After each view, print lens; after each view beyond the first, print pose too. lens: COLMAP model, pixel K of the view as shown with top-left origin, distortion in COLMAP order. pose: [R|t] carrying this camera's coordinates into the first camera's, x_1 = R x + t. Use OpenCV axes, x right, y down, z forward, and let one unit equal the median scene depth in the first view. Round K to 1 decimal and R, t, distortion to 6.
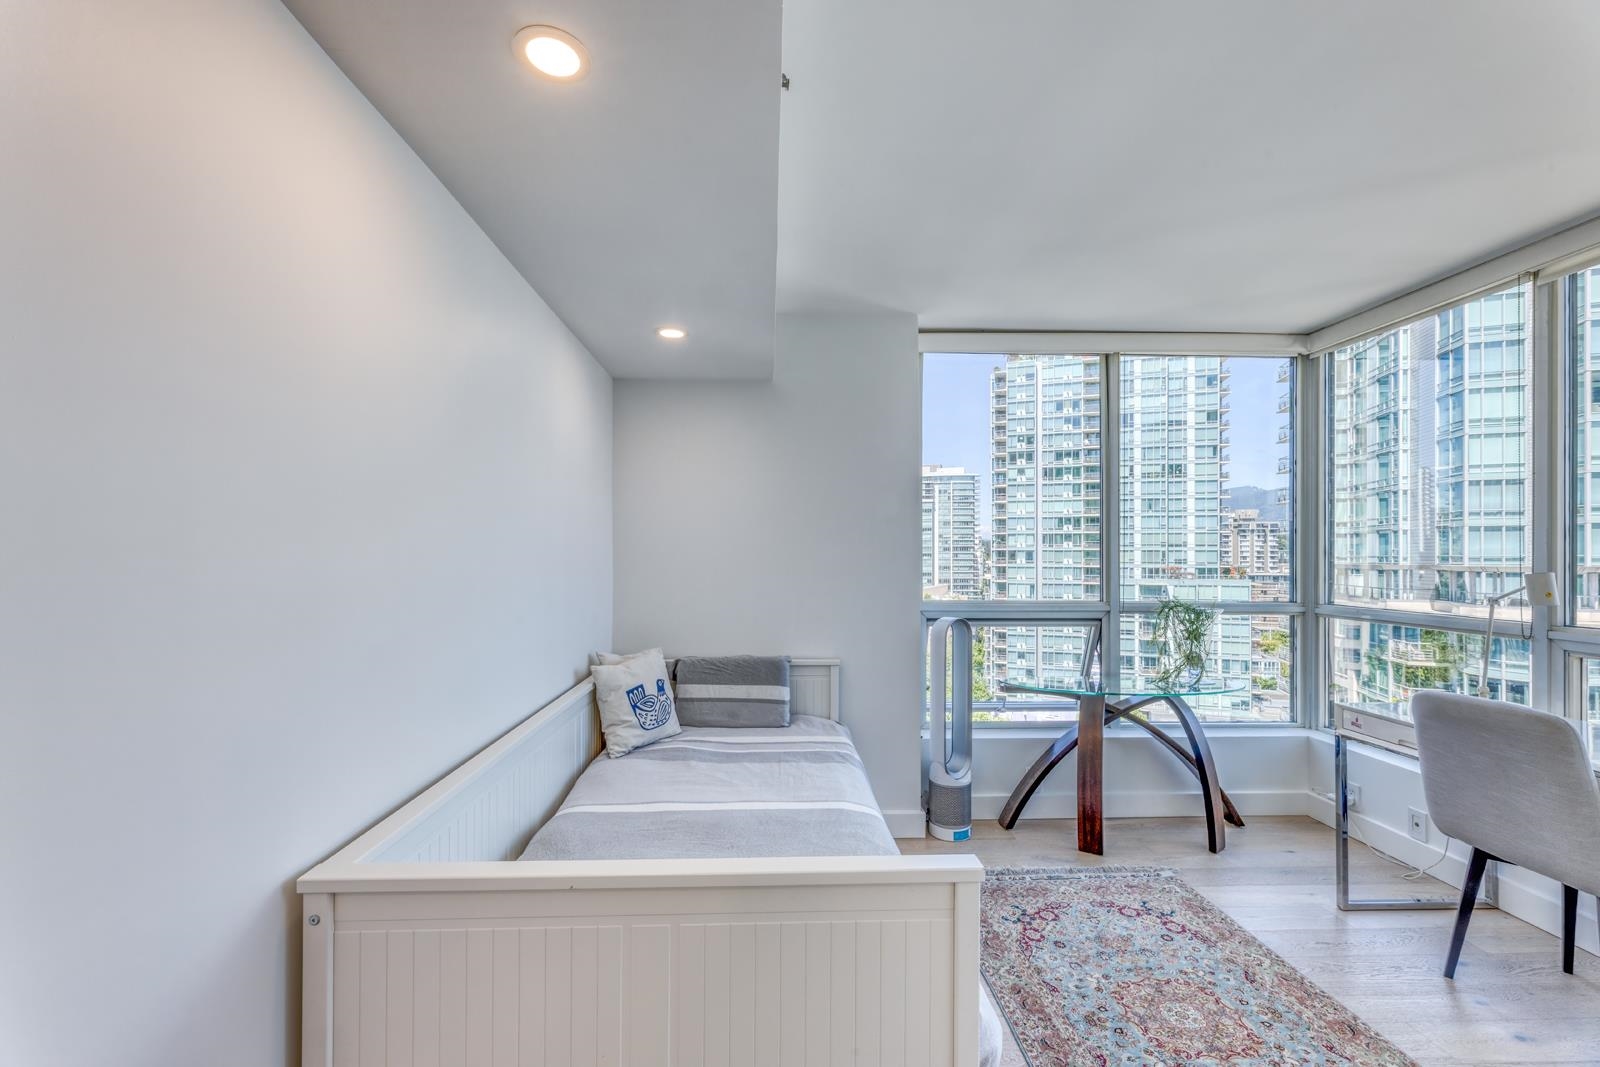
lens RADIAL K [[651.4, 0, 800.2], [0, 651.4, 547.8], [0, 0, 1]] dist [0.003868, 0.001052]
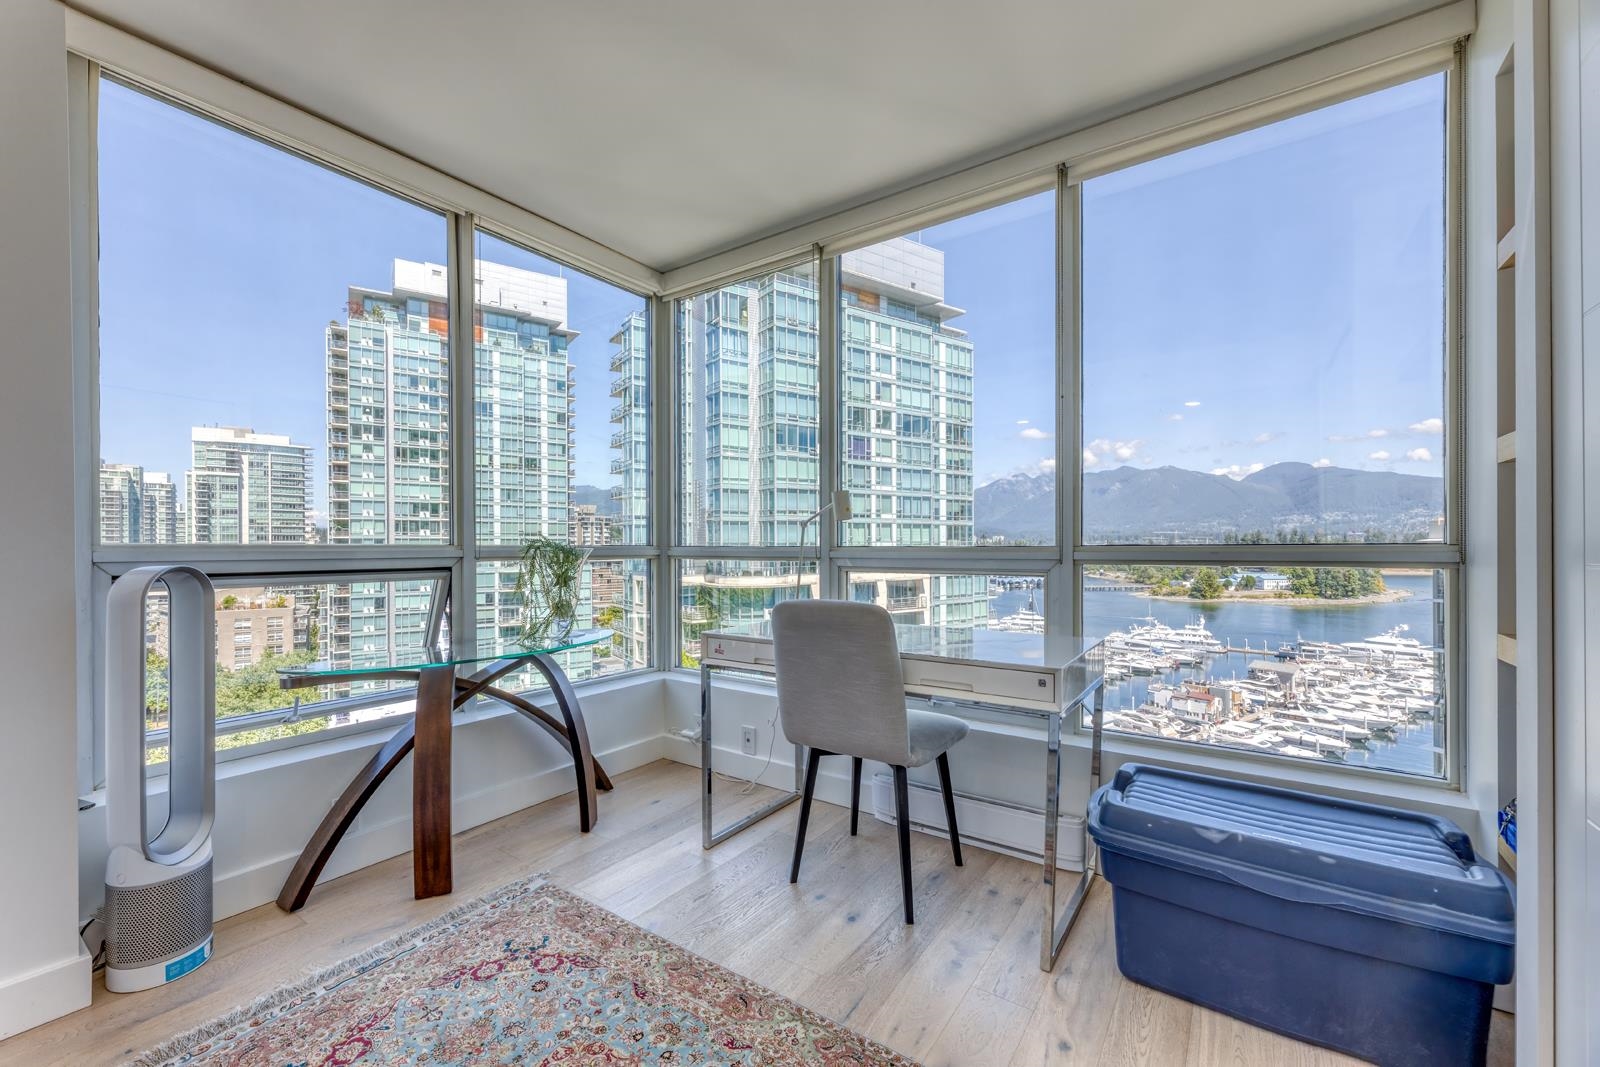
lens RADIAL K [[651.4, 0, 780.8], [0, 651.4, 542.0], [0, 0, 1]] dist [0.003868, 0.001052]
pose [[0.631062, -0.005983, 0.775710, 0.130182], [0.002567, 0.999981, 0.005625, 0.081477], [-0.775728, -0.001558, 0.631065, 0.253974]]
